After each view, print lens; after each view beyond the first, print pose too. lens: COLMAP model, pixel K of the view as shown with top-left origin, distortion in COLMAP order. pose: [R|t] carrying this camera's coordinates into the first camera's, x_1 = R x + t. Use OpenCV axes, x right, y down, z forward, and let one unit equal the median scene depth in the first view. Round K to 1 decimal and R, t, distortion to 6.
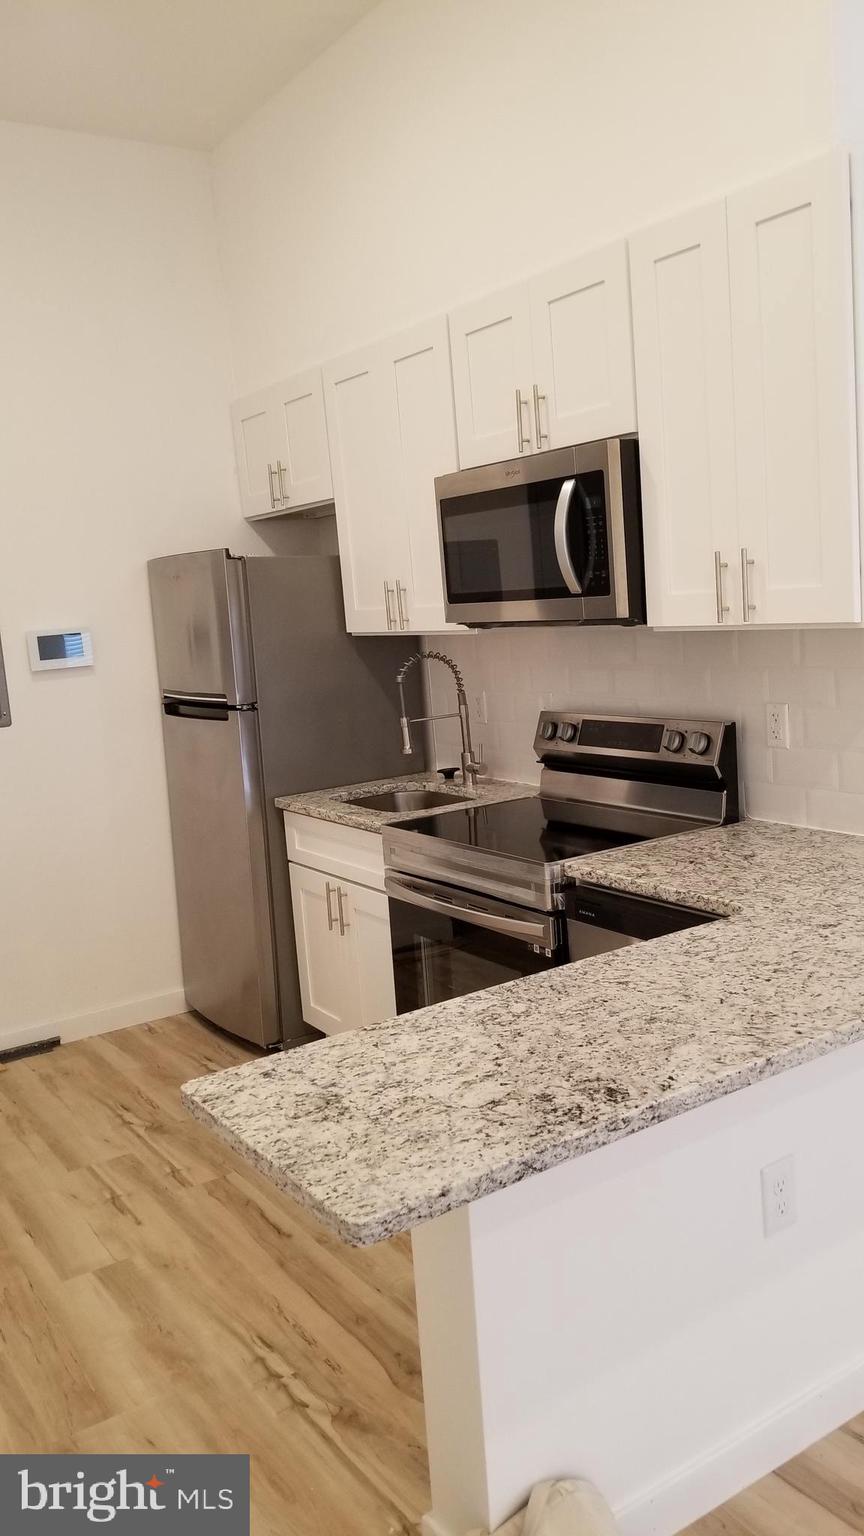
lens RADIAL K [[1201.4, 0, 429.8], [0, 1201.4, 762.0], [0, 0, 1]] dist [0.112754, -0.244851]
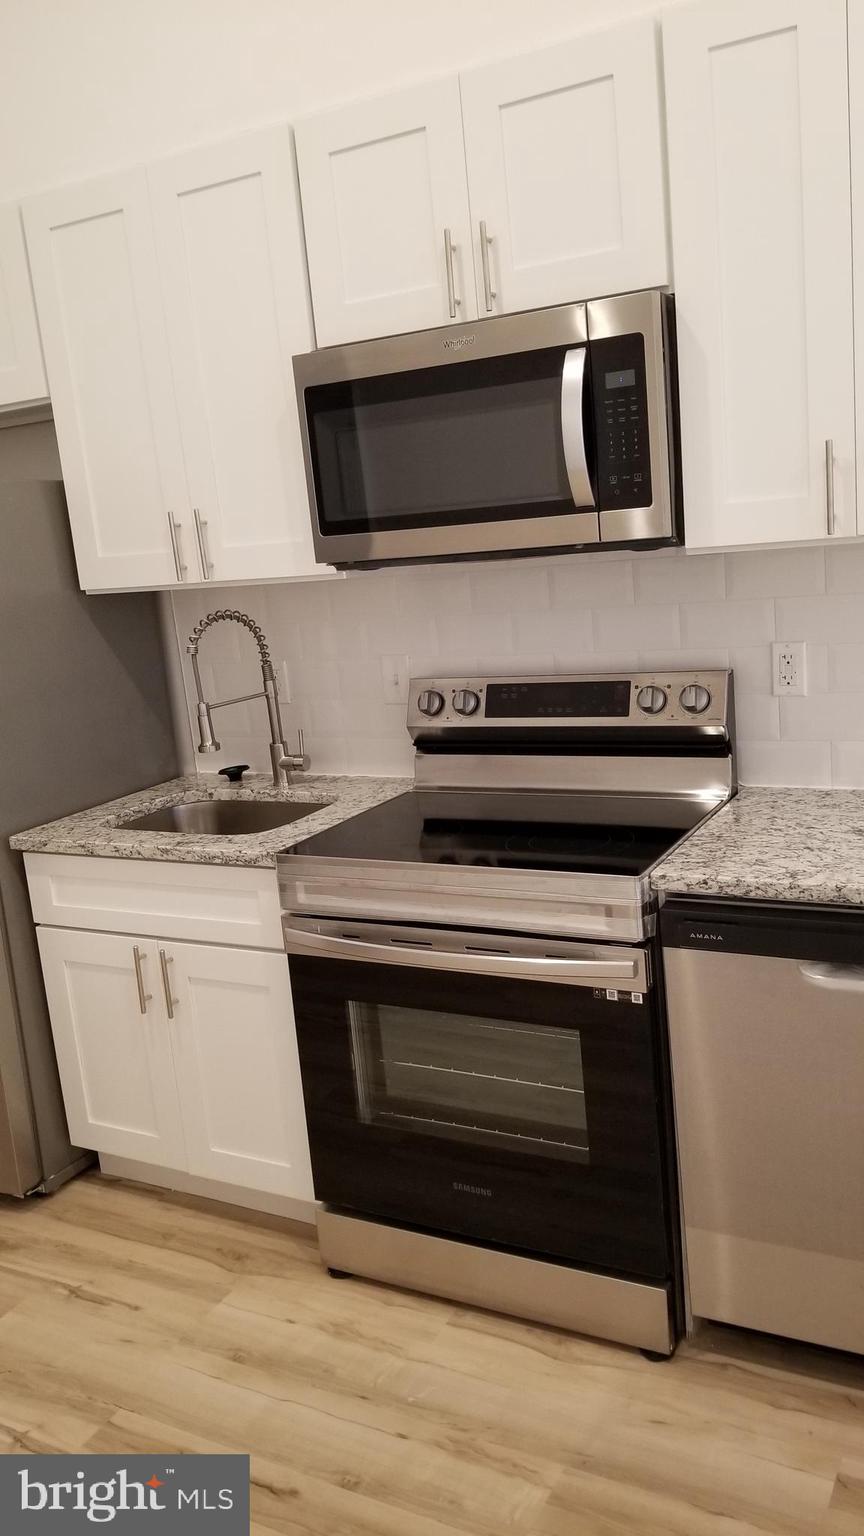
lens RADIAL K [[1201.4, 0, 429.8], [0, 1201.4, 762.0], [0, 0, 1]] dist [0.112754, -0.244851]
pose [[0.882839, -0.100750, 0.458743, -0.270065], [0.093347, 0.994875, 0.038853, -0.019196], [-0.460307, 0.008521, 0.887719, 0.331045]]
